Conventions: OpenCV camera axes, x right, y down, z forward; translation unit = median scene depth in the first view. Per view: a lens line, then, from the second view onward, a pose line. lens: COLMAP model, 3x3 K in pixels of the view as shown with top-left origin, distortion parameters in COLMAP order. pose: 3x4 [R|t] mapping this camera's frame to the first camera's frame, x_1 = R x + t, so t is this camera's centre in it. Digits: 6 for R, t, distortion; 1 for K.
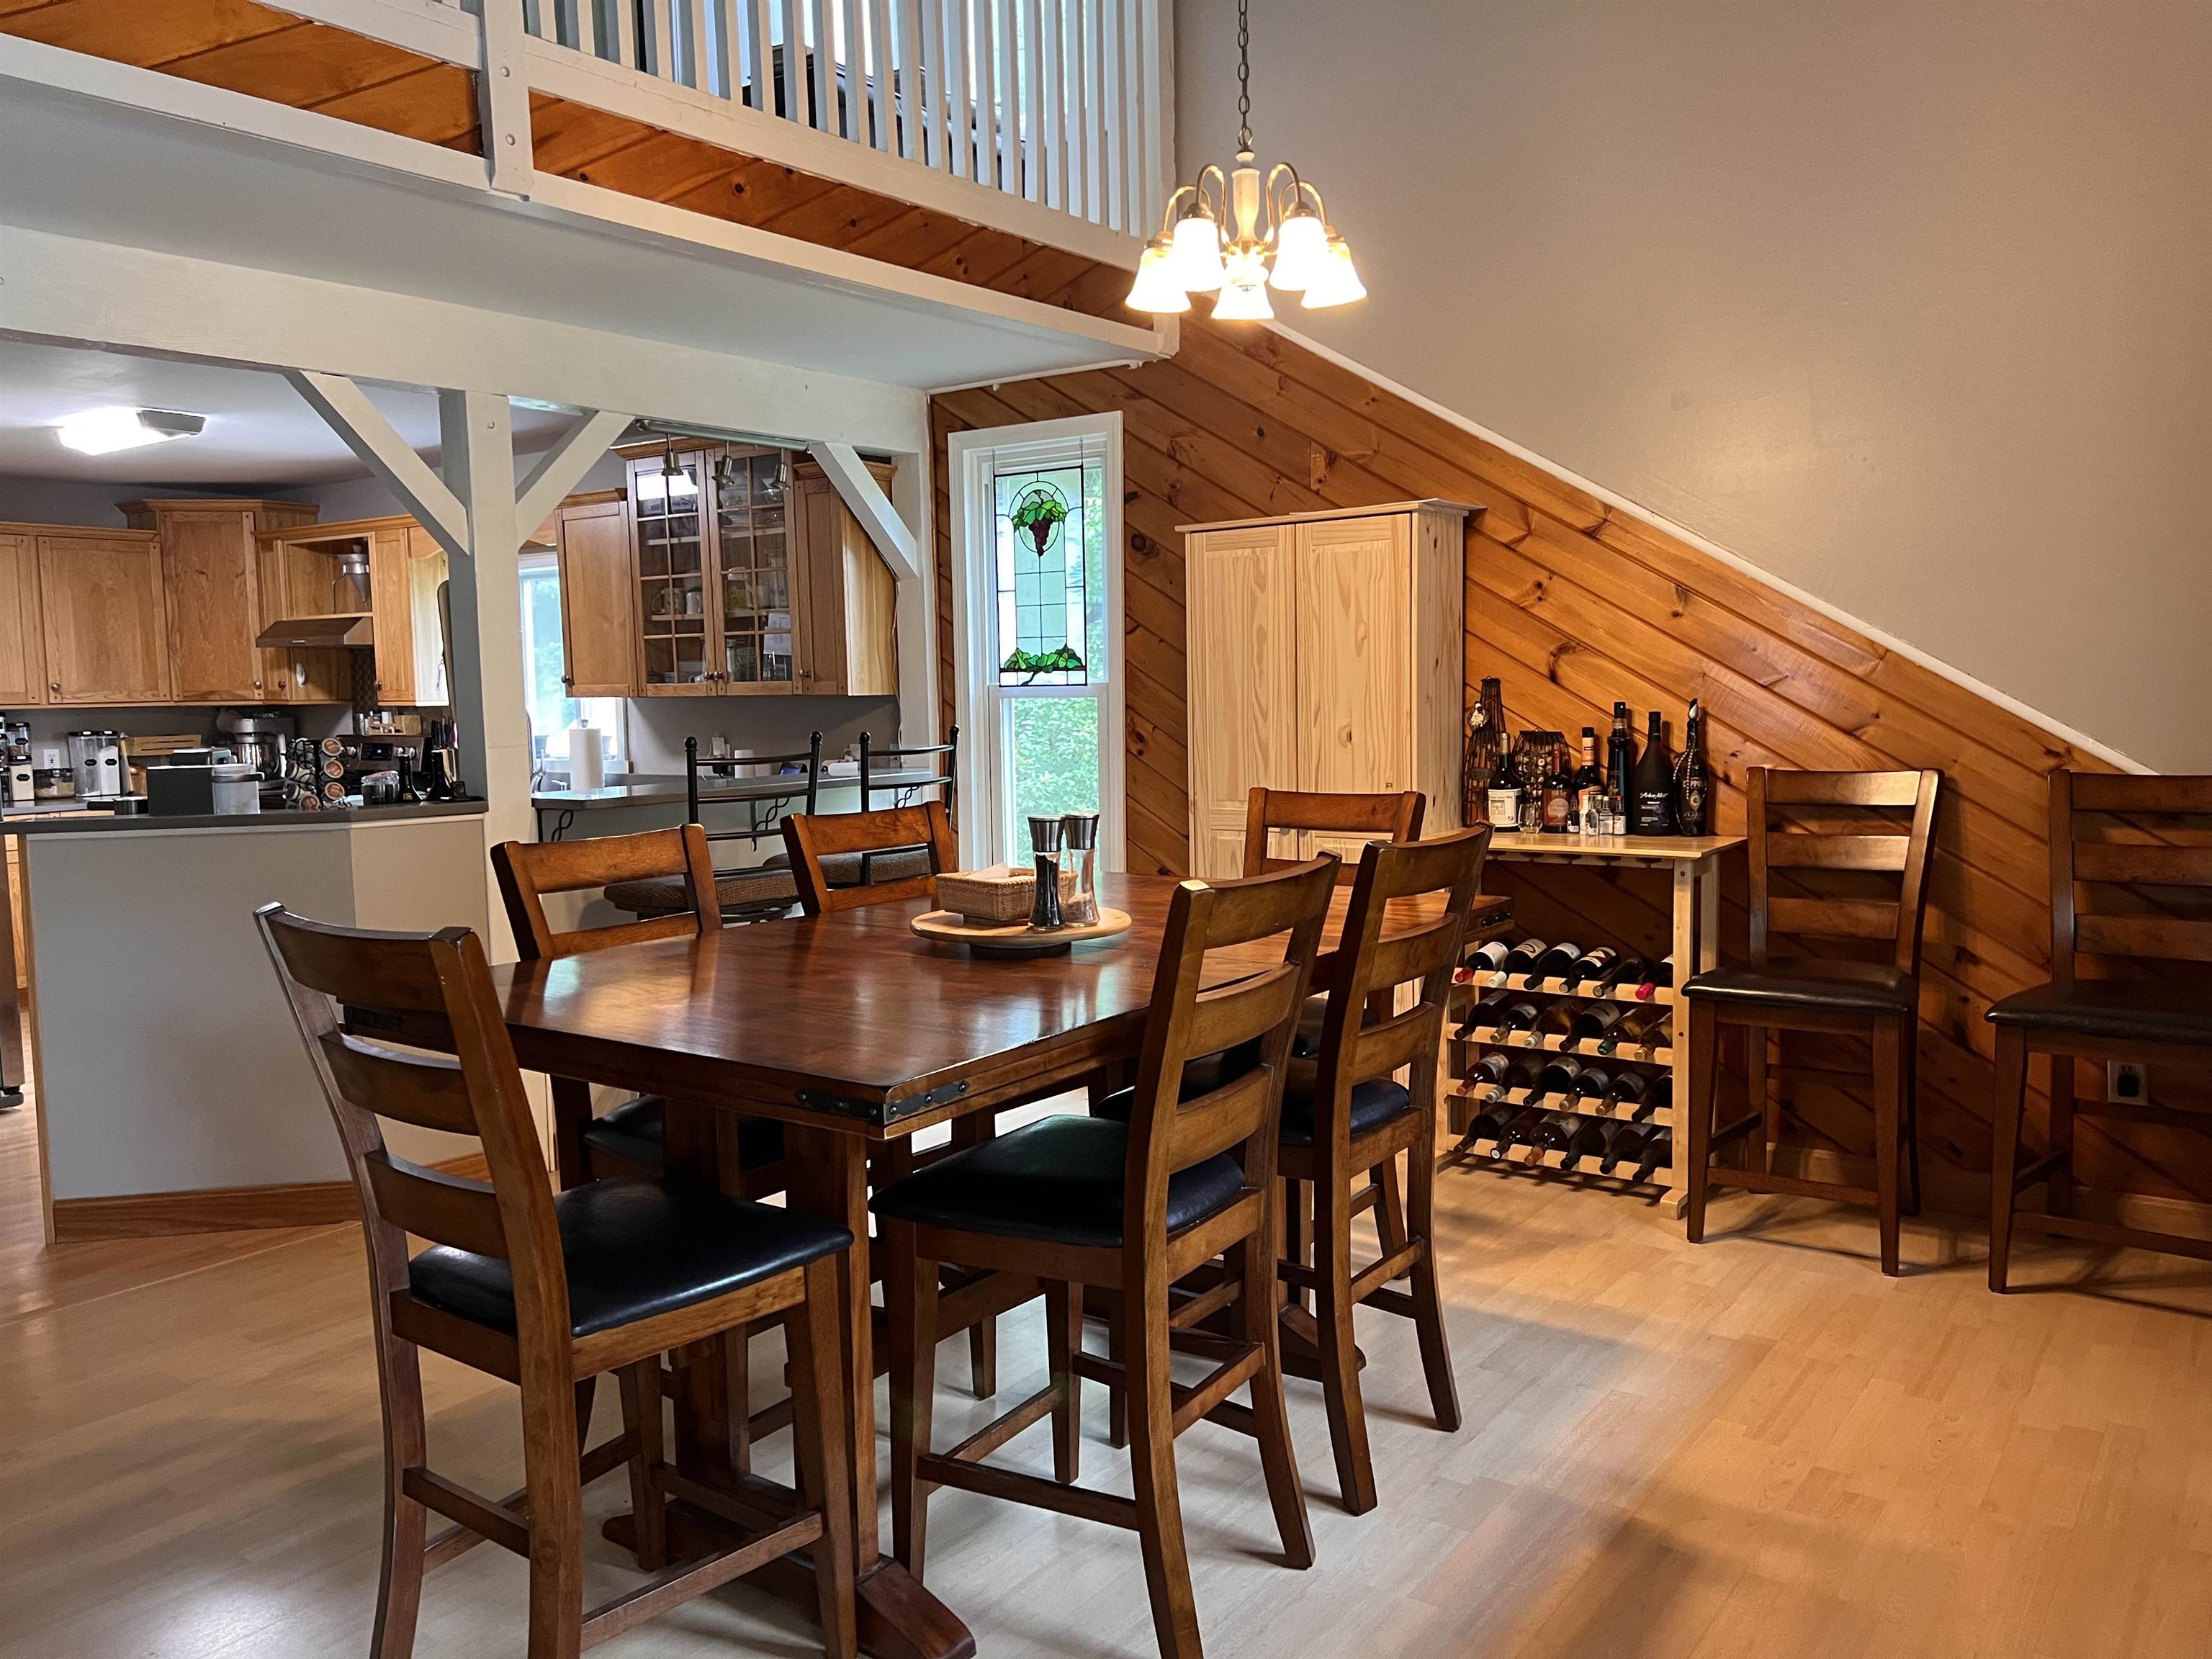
lens RADIAL K [[1643.0, 0, 1125.3], [0, 1643.0, 824.4], [0, 0, 1]] dist [0.046943, -0.058097]
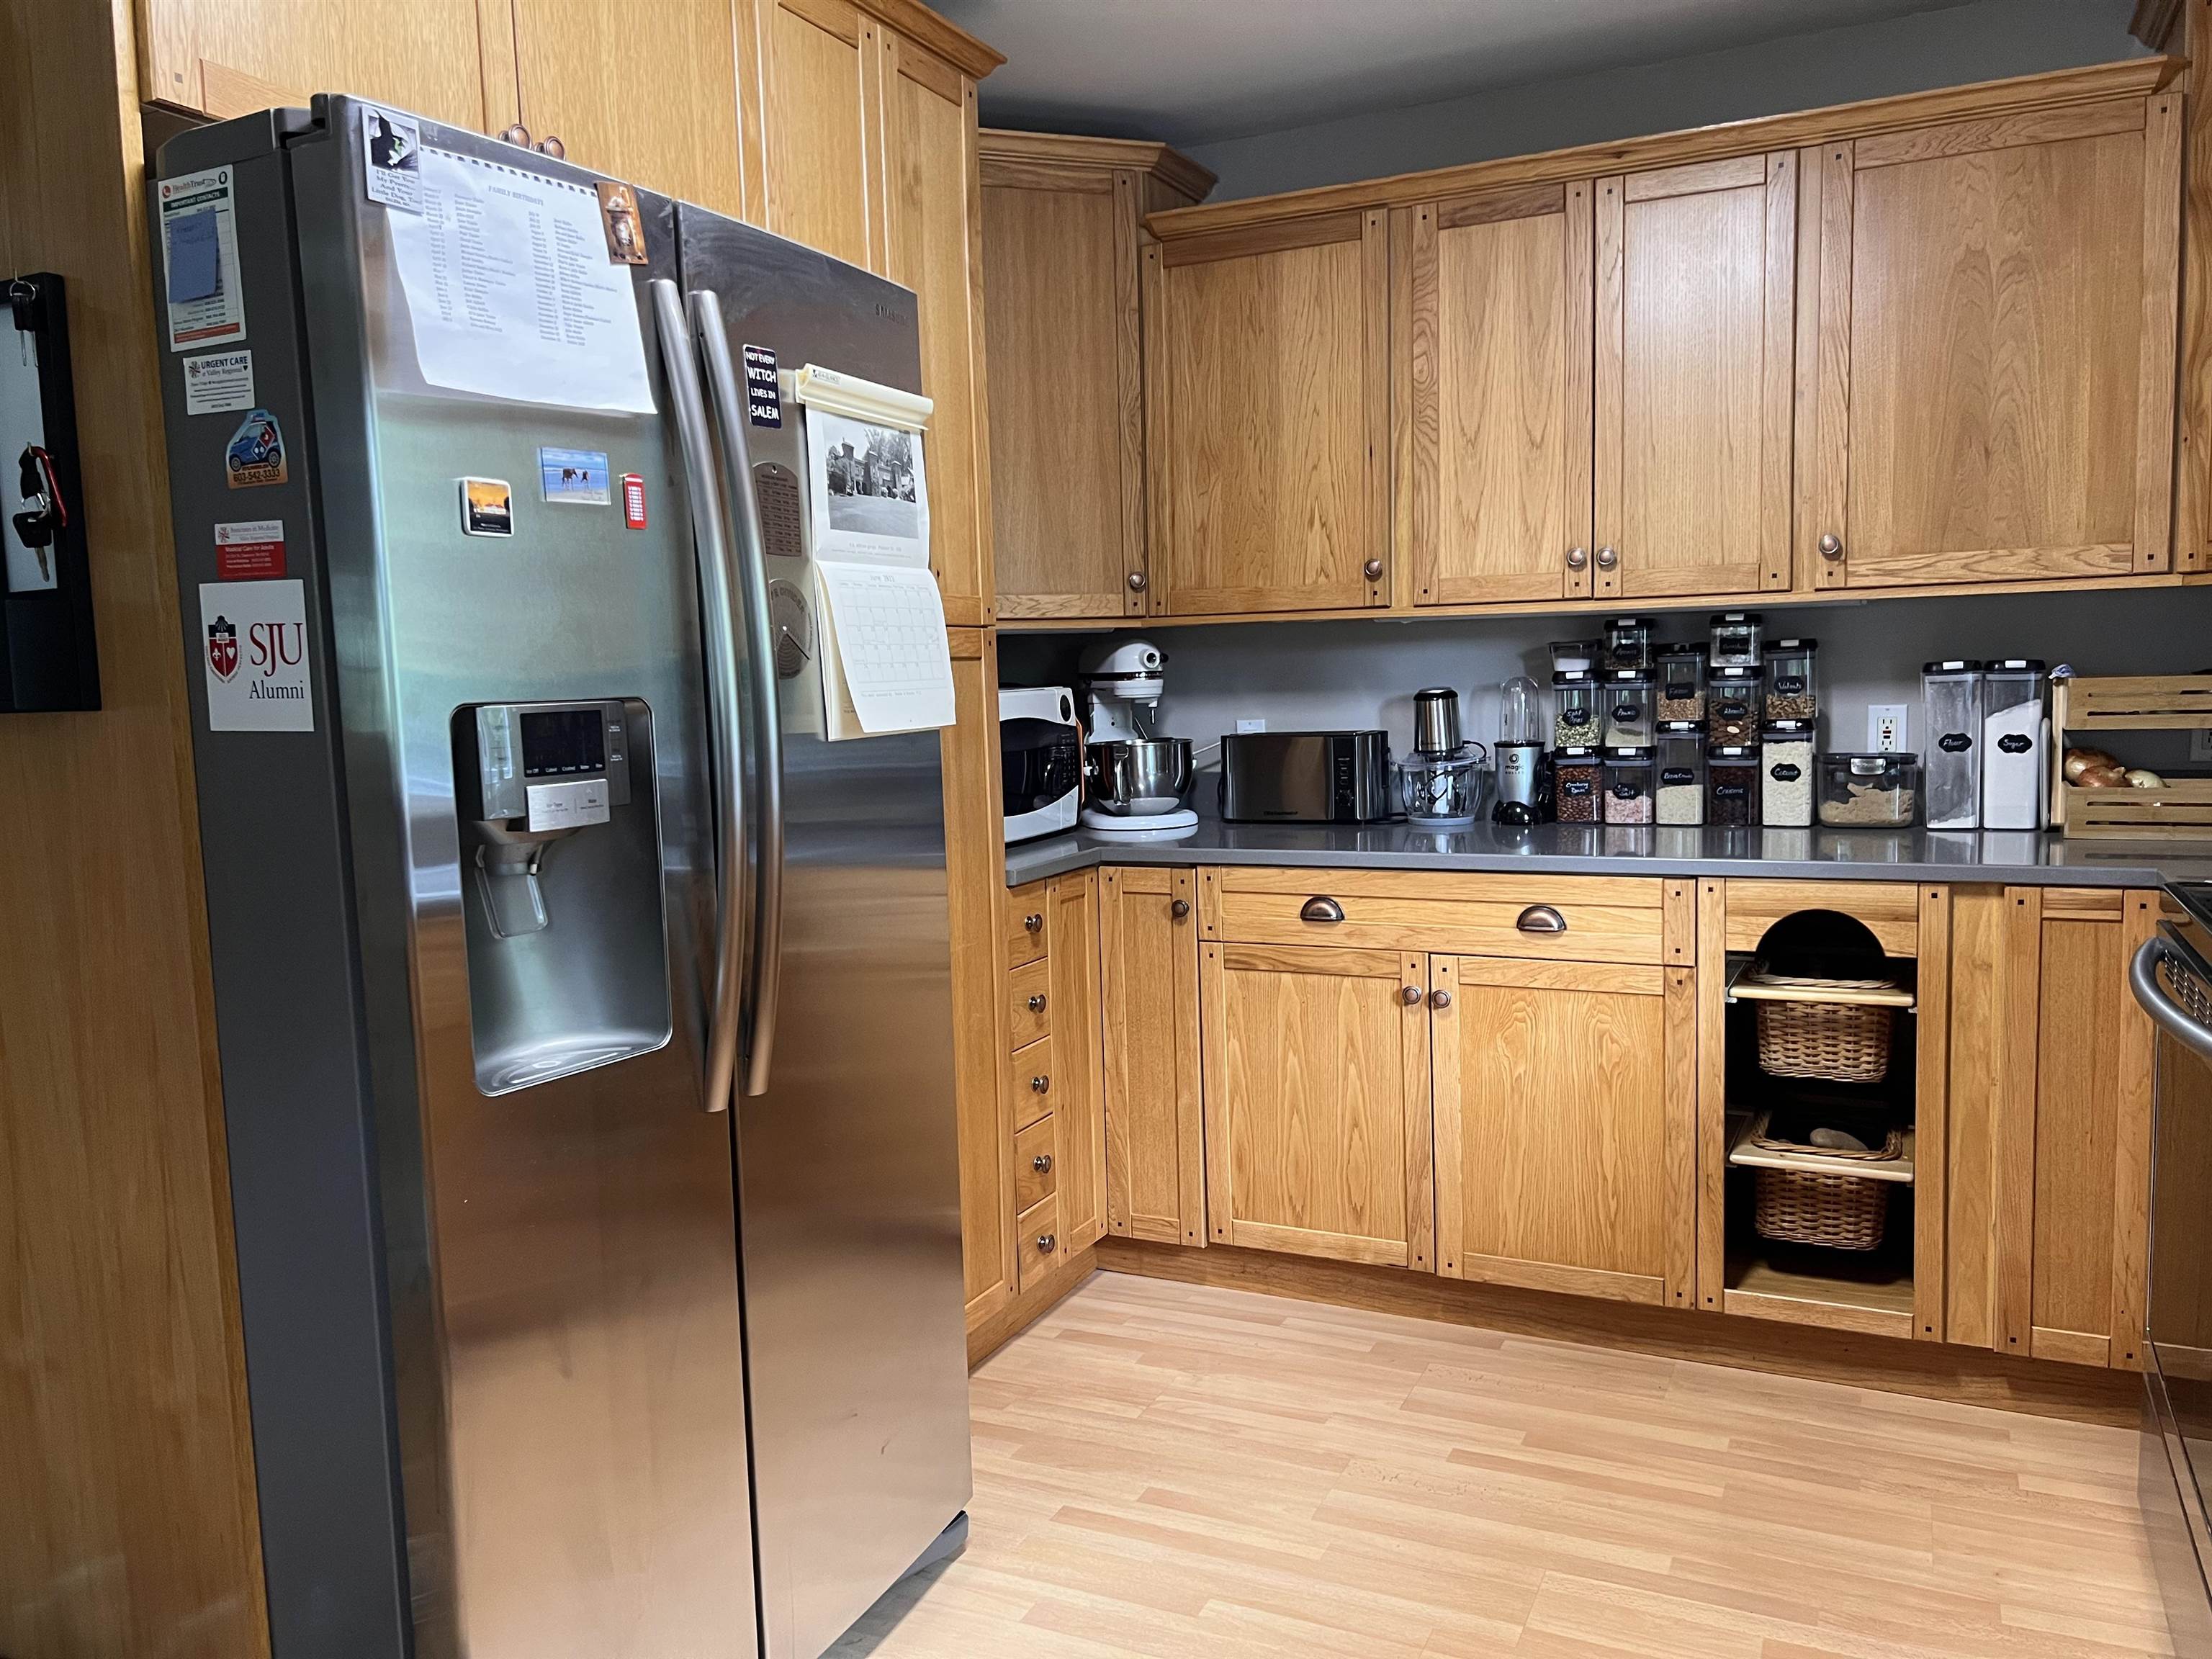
lens RADIAL K [[1643.0, 0, 1096.4], [0, 1643.0, 836.5], [0, 0, 1]] dist [0.046943, -0.058097]
pose [[0.159778, 0.115679, -0.980352, -0.282907], [-0.058170, 0.992488, 0.107631, -0.046453], [0.985438, 0.039830, 0.165307, 0.756706]]
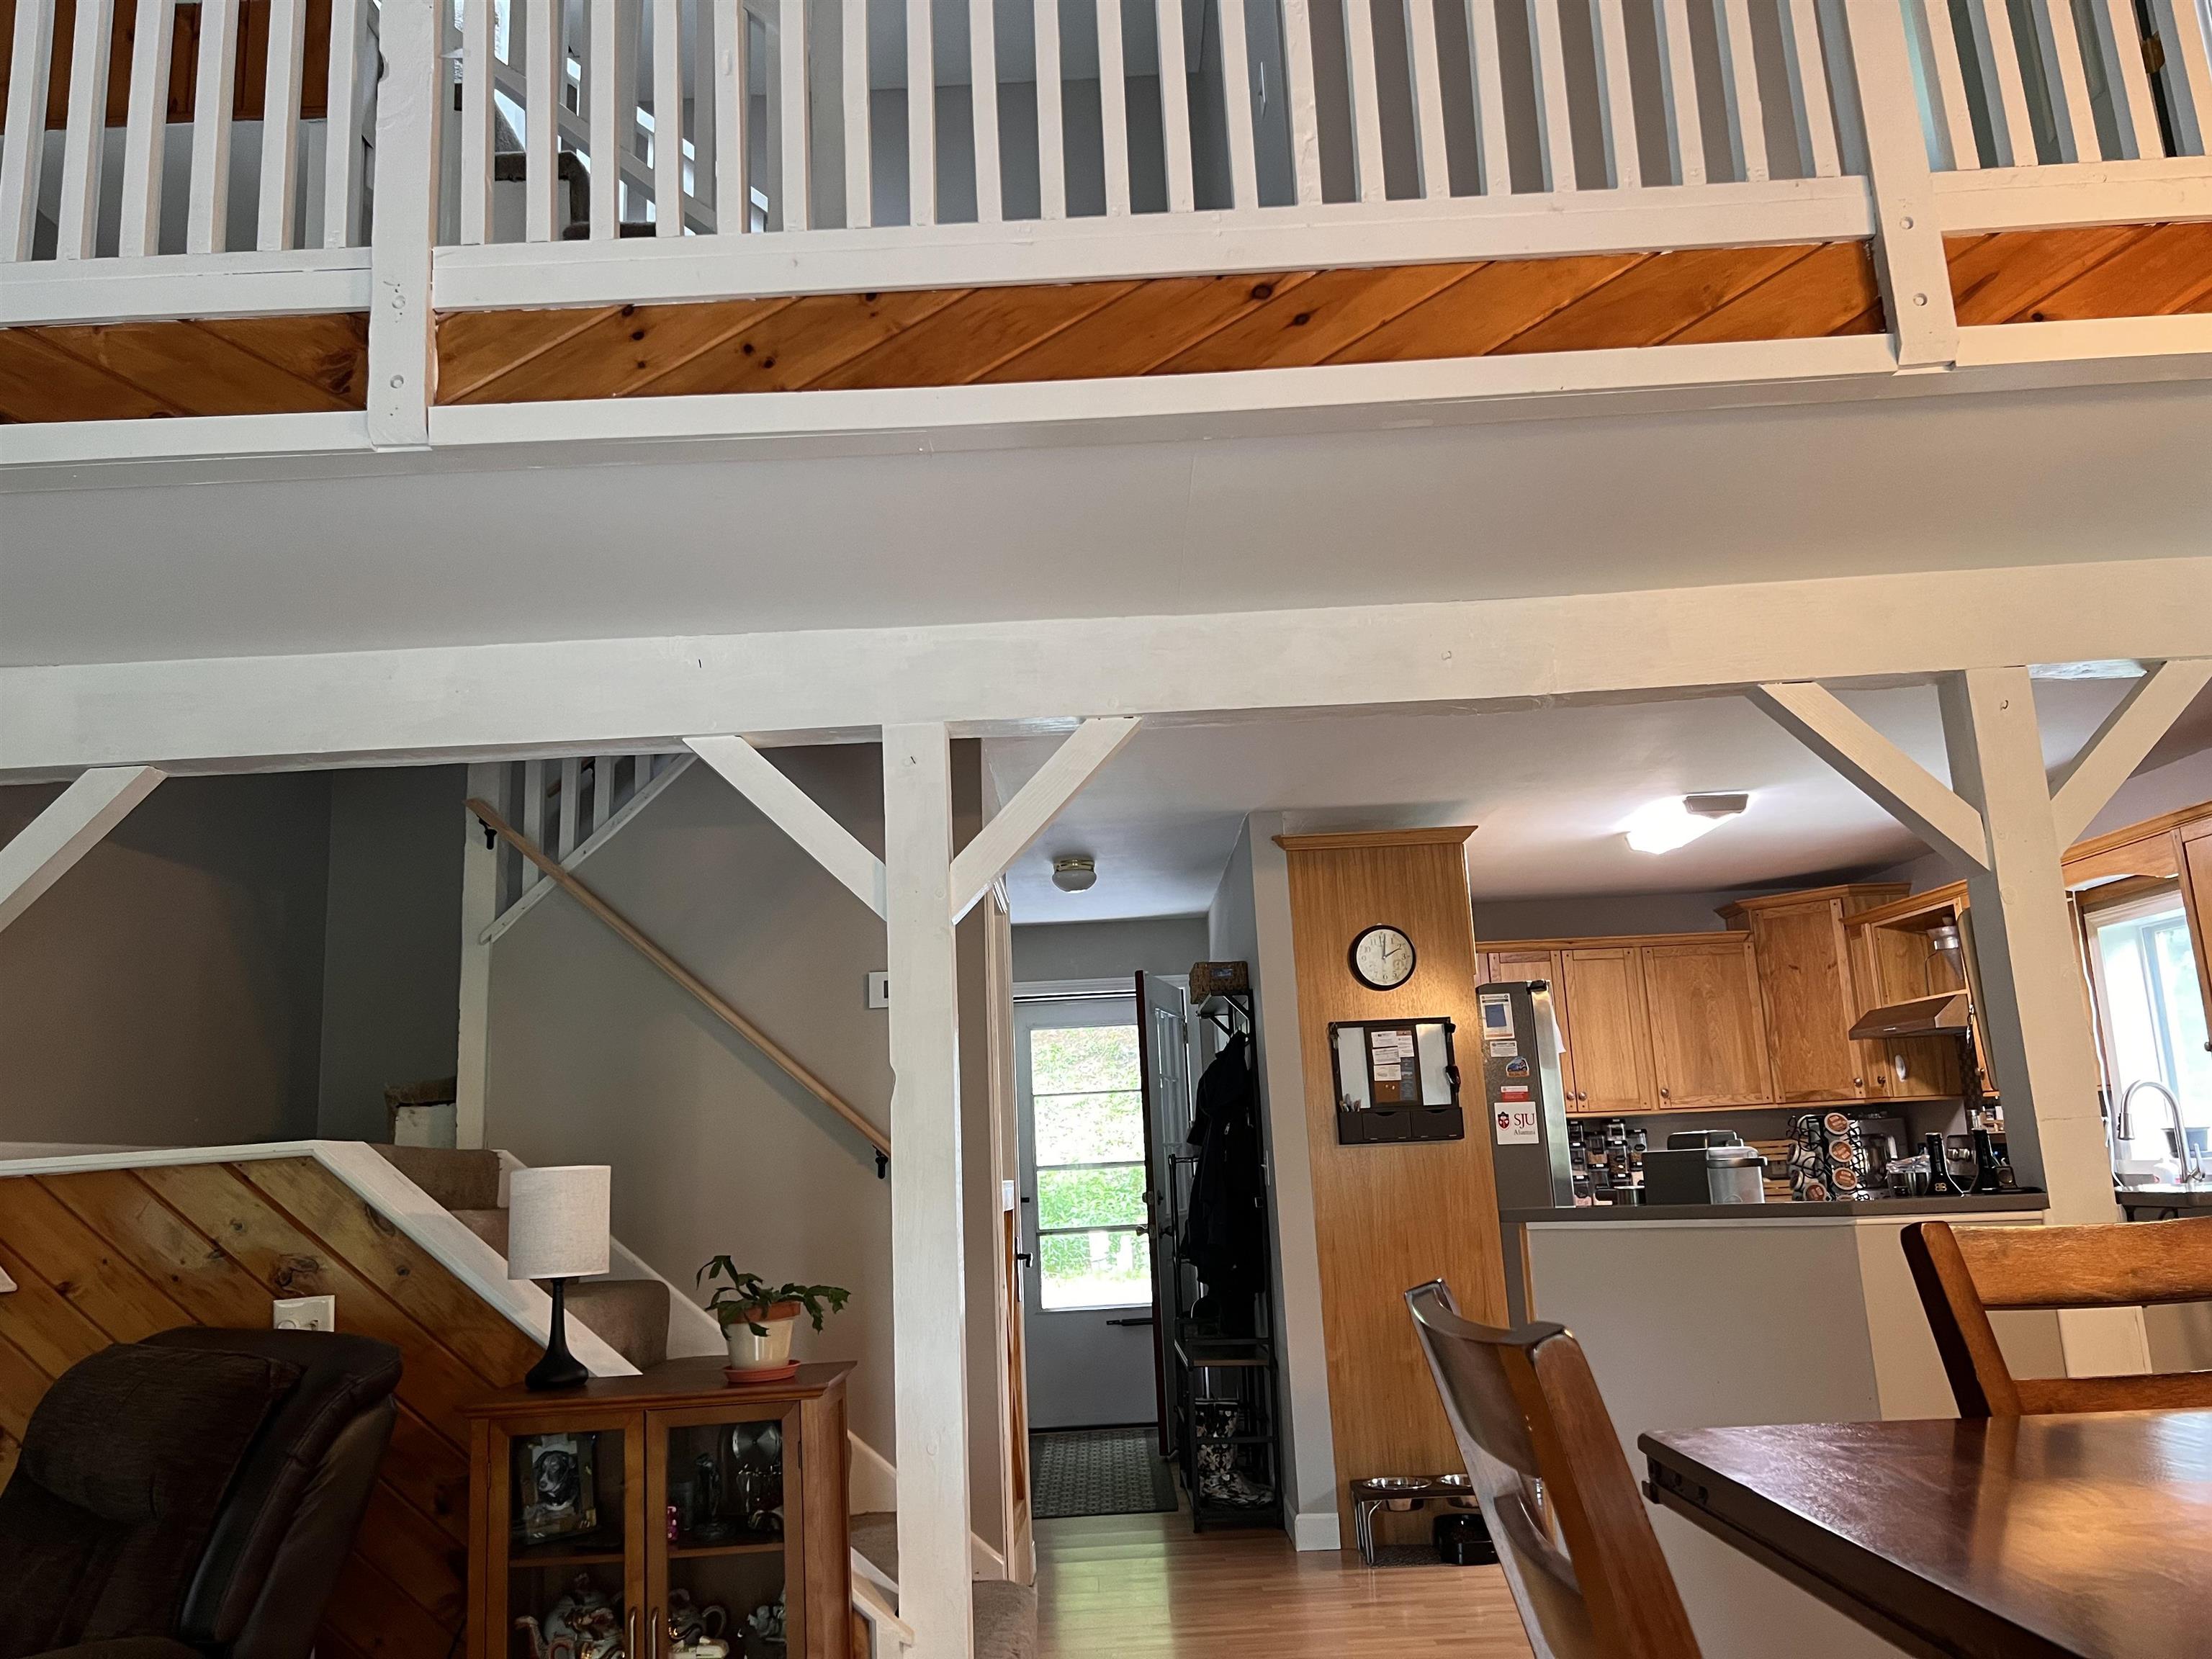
lens RADIAL K [[1643.0, 0, 1109.1], [0, 1643.0, 847.6], [0, 0, 1]] dist [0.046943, -0.058097]
pose [[0.577232, -0.165088, -0.799718, -0.006150], [-0.031647, 0.974092, -0.223927, 0.008552], [0.815967, 0.154566, 0.557052, 0.131383]]
